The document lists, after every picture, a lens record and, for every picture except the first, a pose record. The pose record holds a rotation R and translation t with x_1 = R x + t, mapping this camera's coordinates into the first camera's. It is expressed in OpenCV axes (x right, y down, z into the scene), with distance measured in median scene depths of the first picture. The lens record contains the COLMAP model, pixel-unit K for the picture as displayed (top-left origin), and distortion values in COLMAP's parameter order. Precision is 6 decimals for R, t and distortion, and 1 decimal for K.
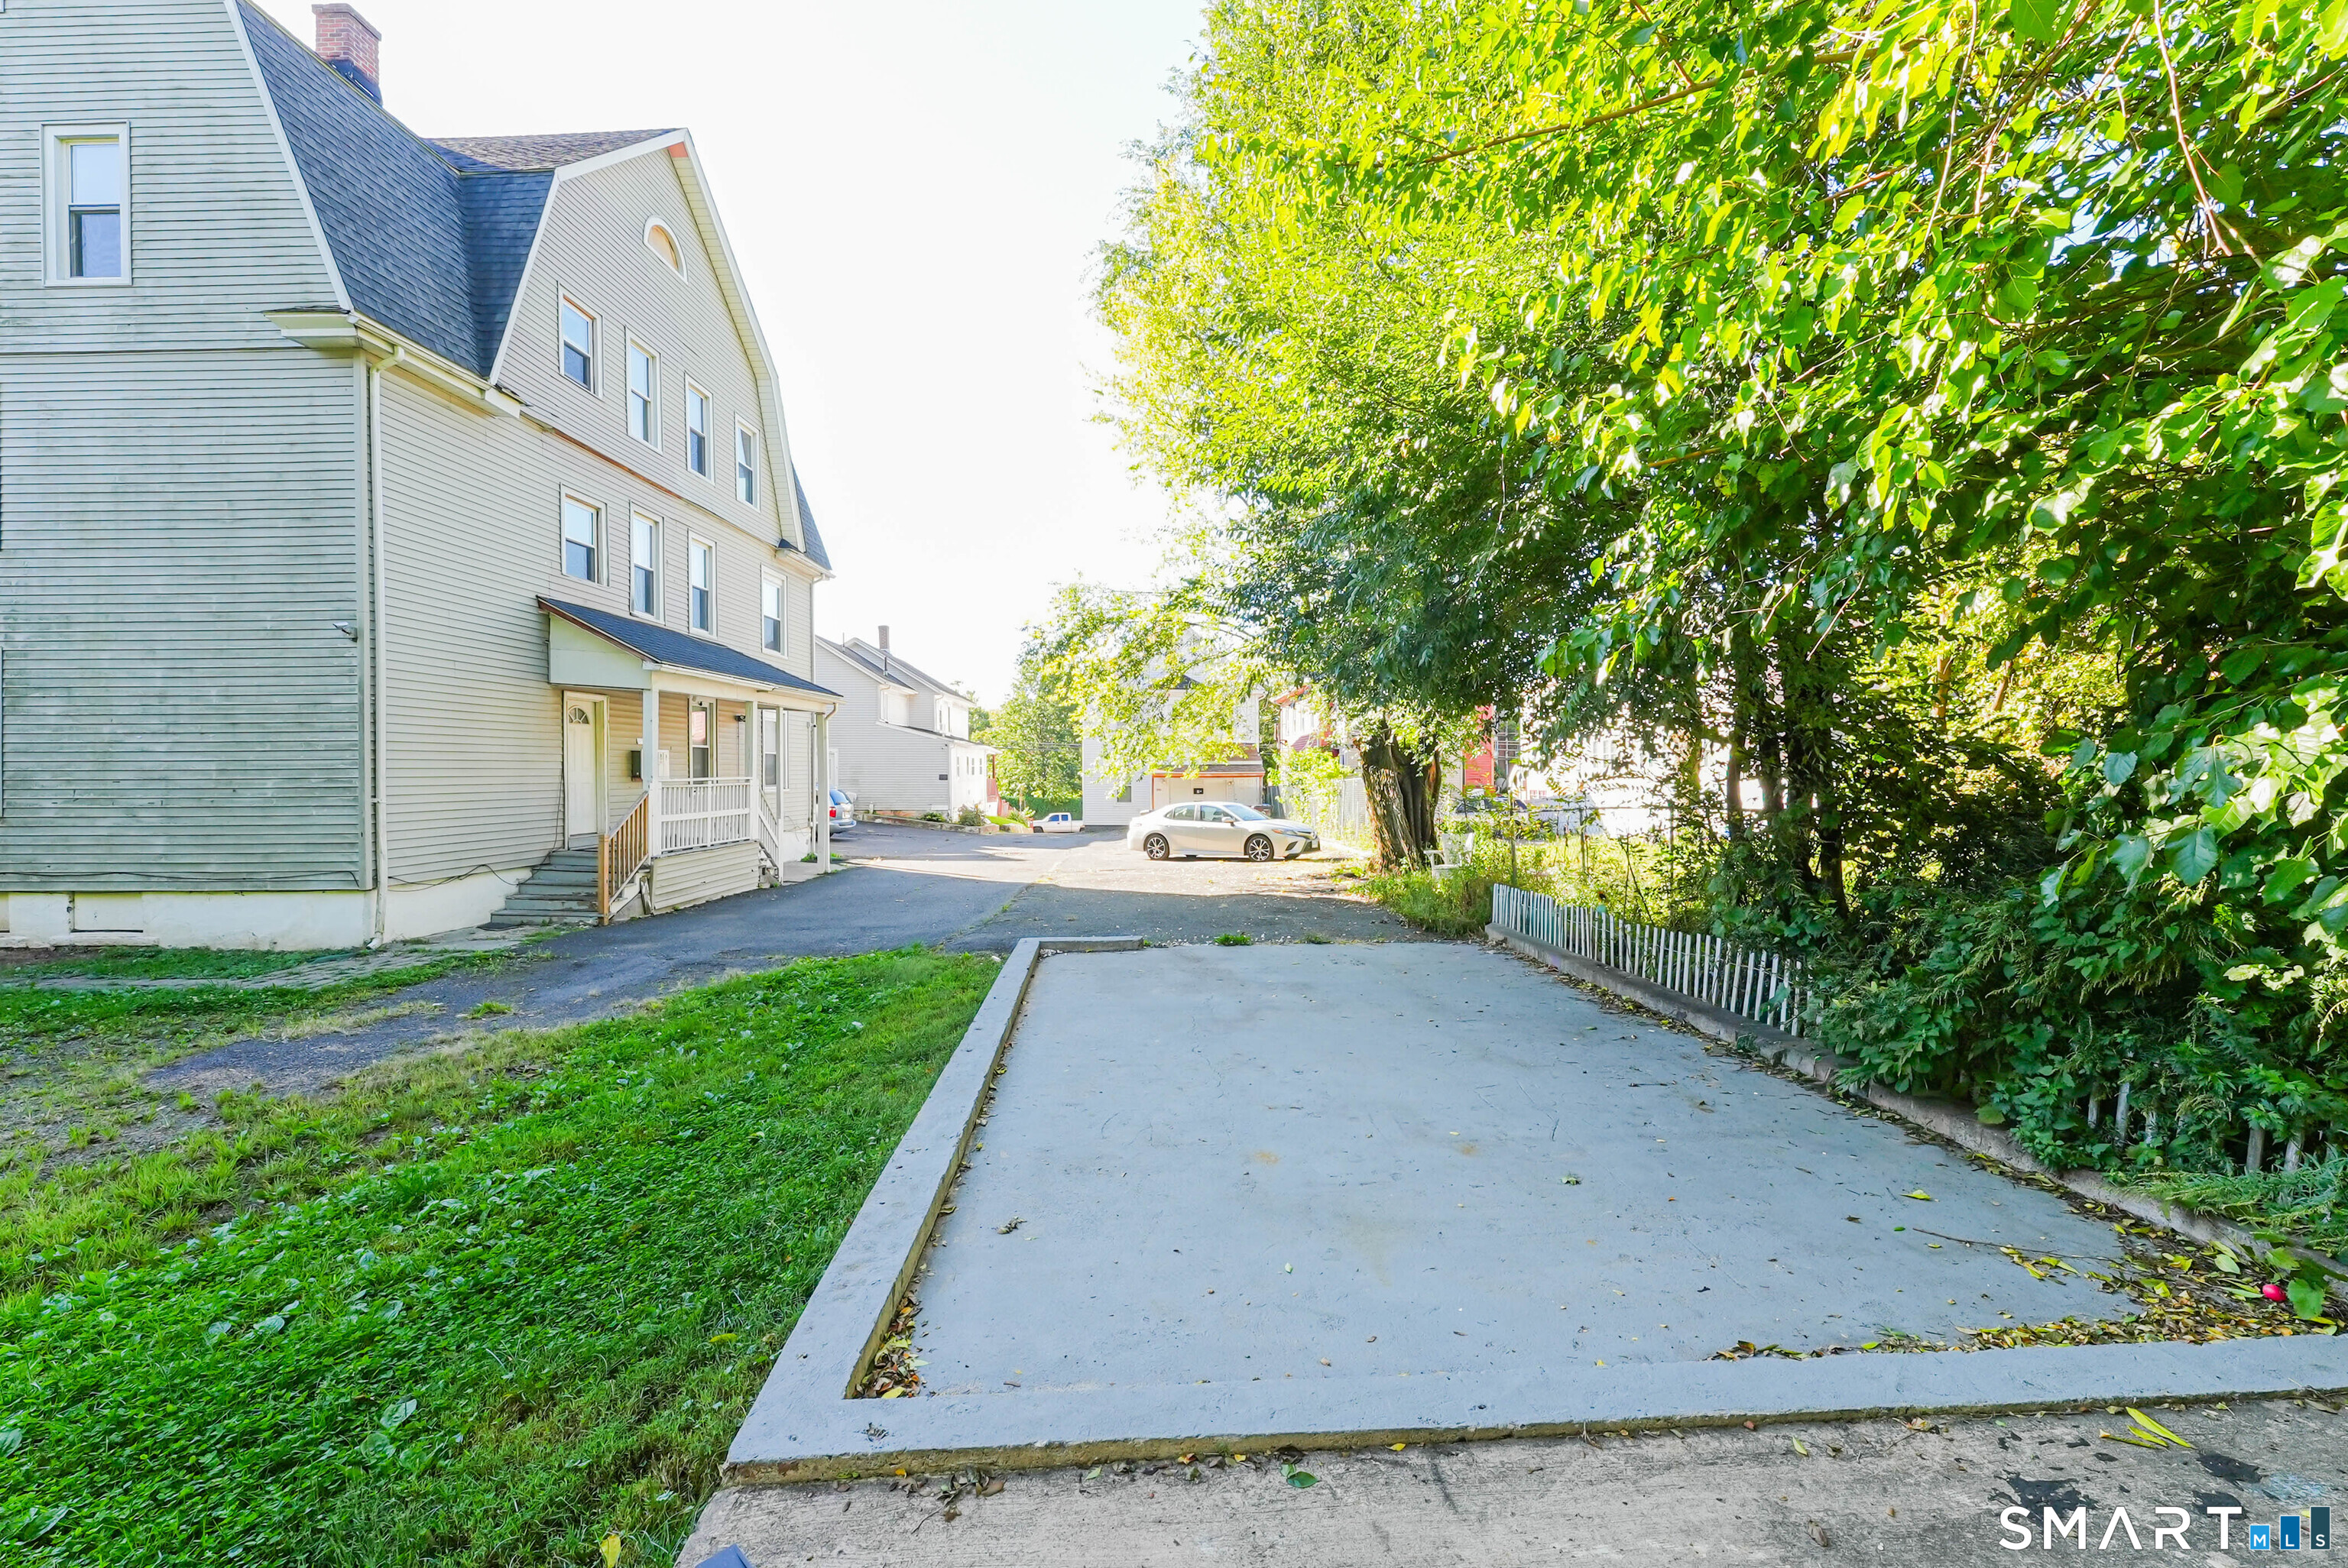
lens RADIAL K [[955.7, 0, 1169.3], [0, 955.7, 778.1], [0, 0, 1]] dist [-0.030038, 0.003374]
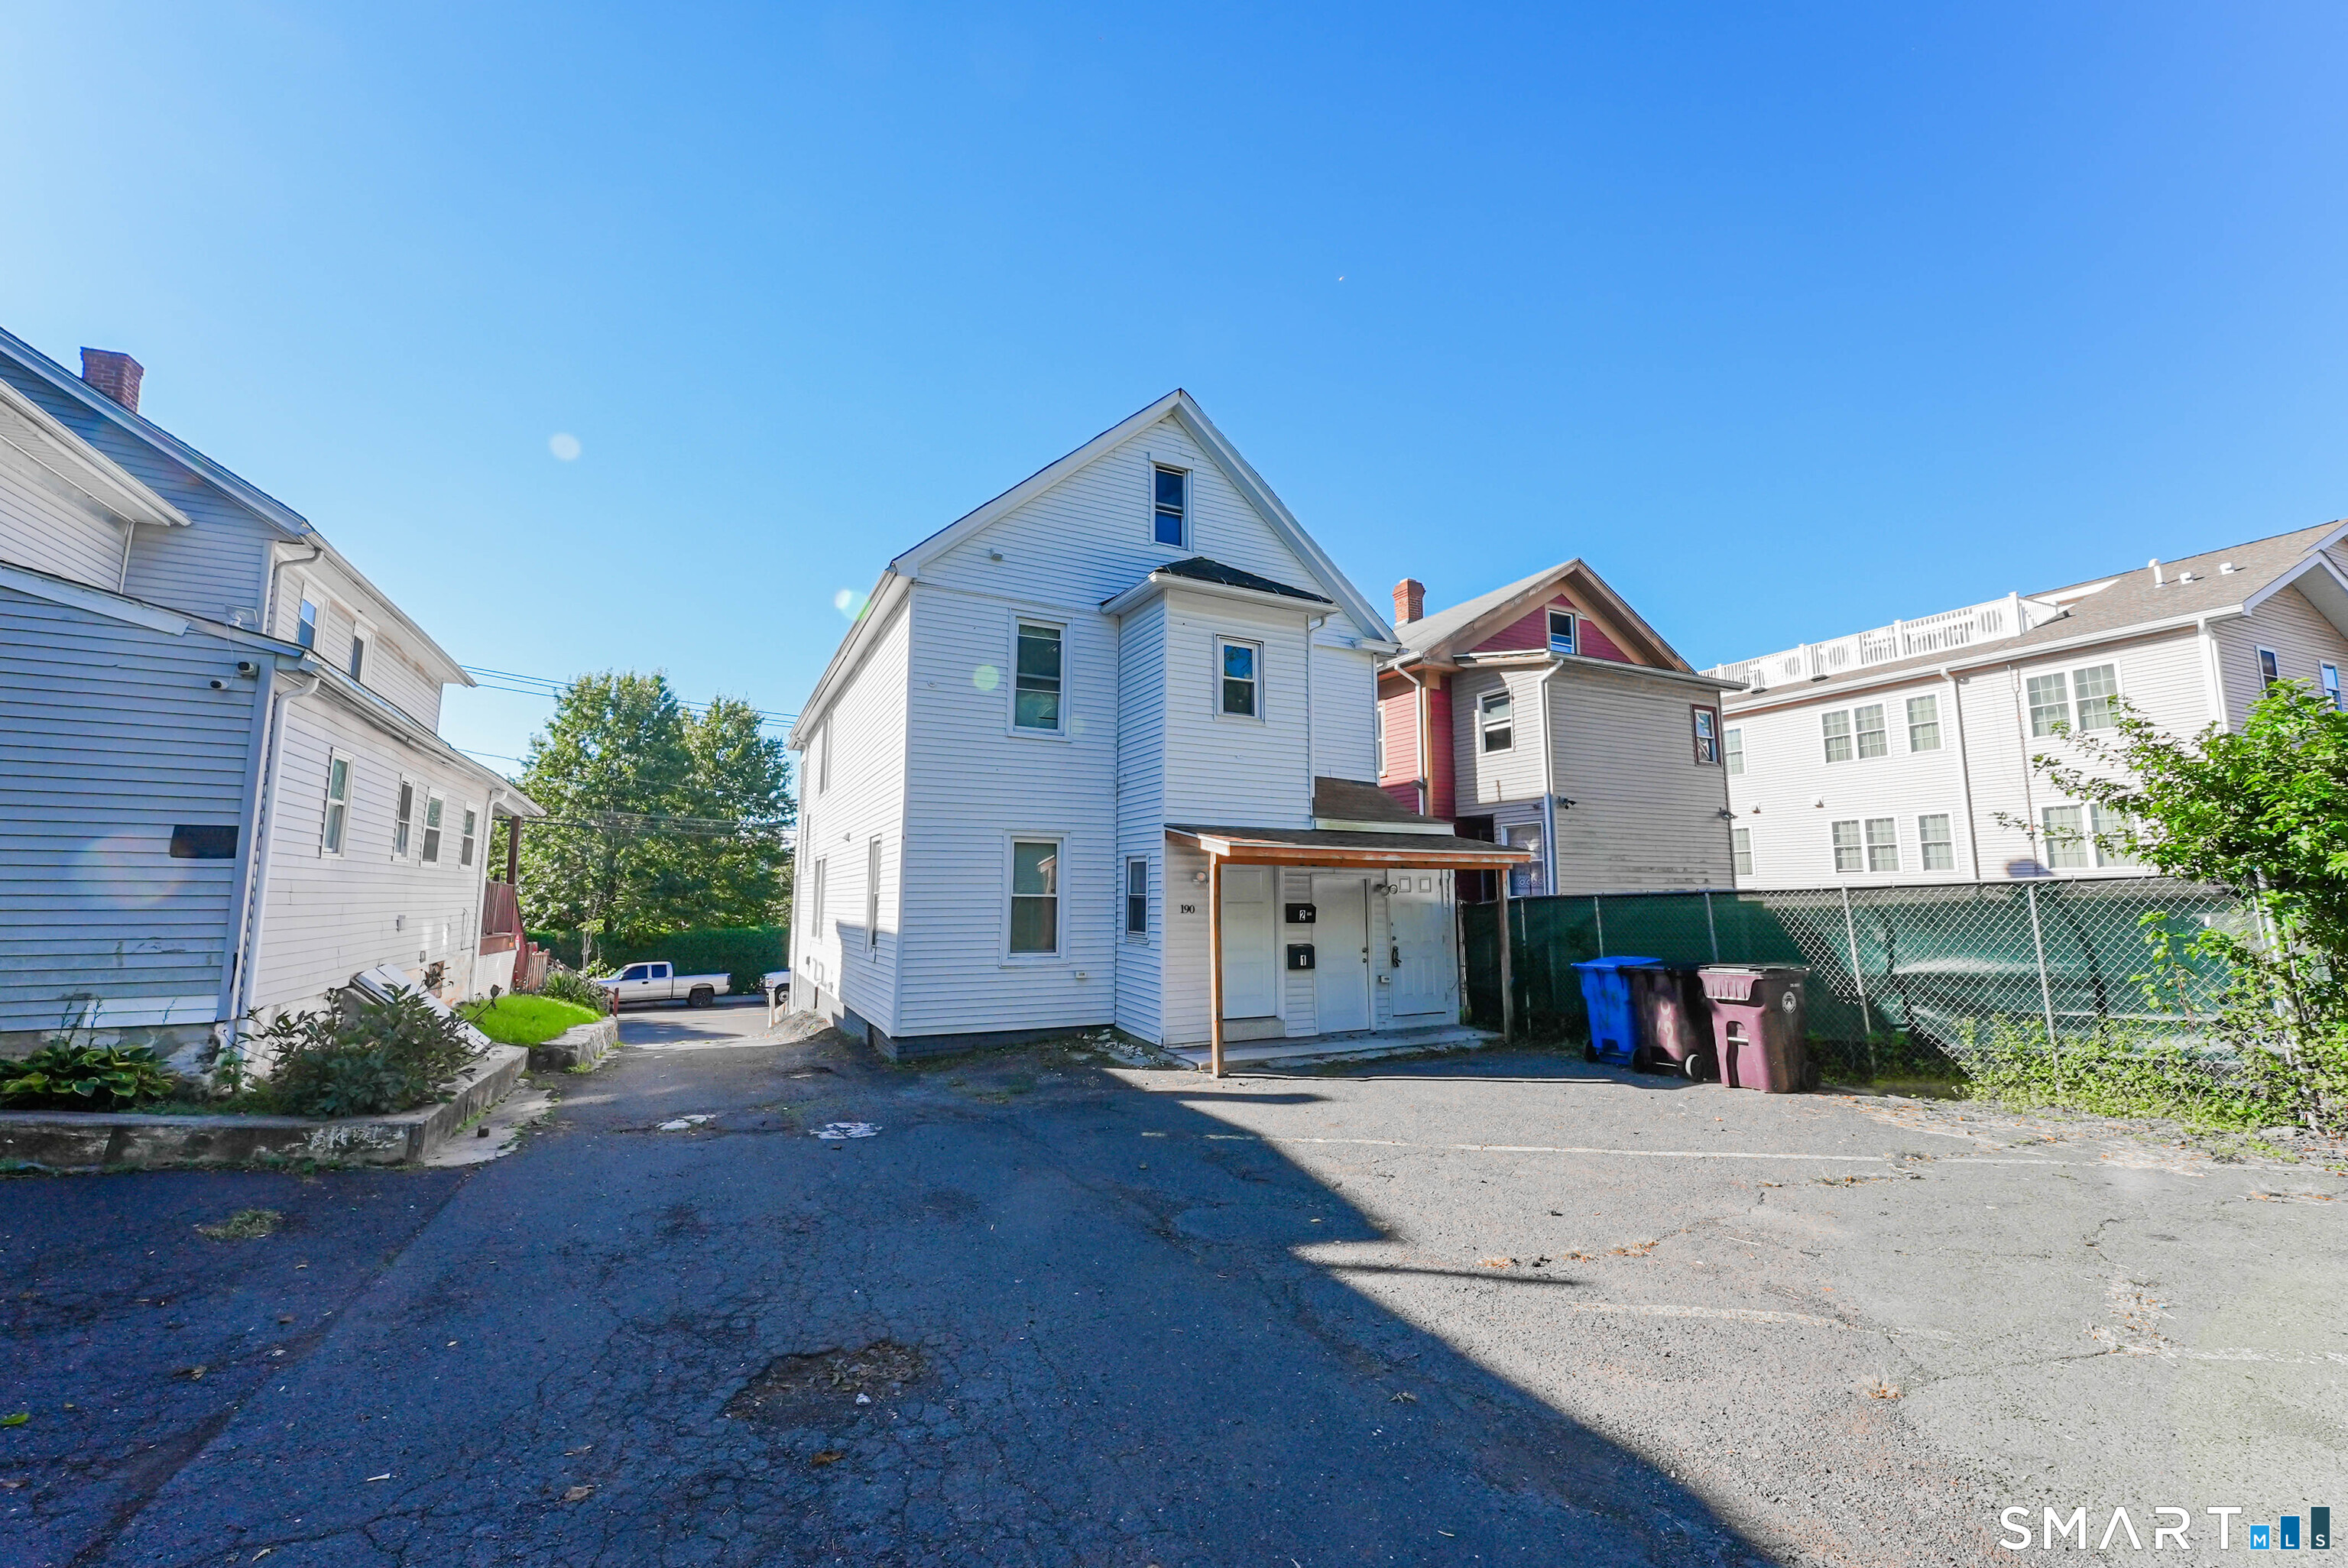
lens RADIAL K [[955.7, 0, 1175.5], [0, 955.7, 780.7], [0, 0, 1]] dist [-0.030038, 0.003374]
pose [[0.906957, 0.058064, 0.417202, -0.109052], [-0.003394, 0.991429, -0.130605, 0.008395], [-0.421210, 0.117037, 0.899380, 0.586369]]
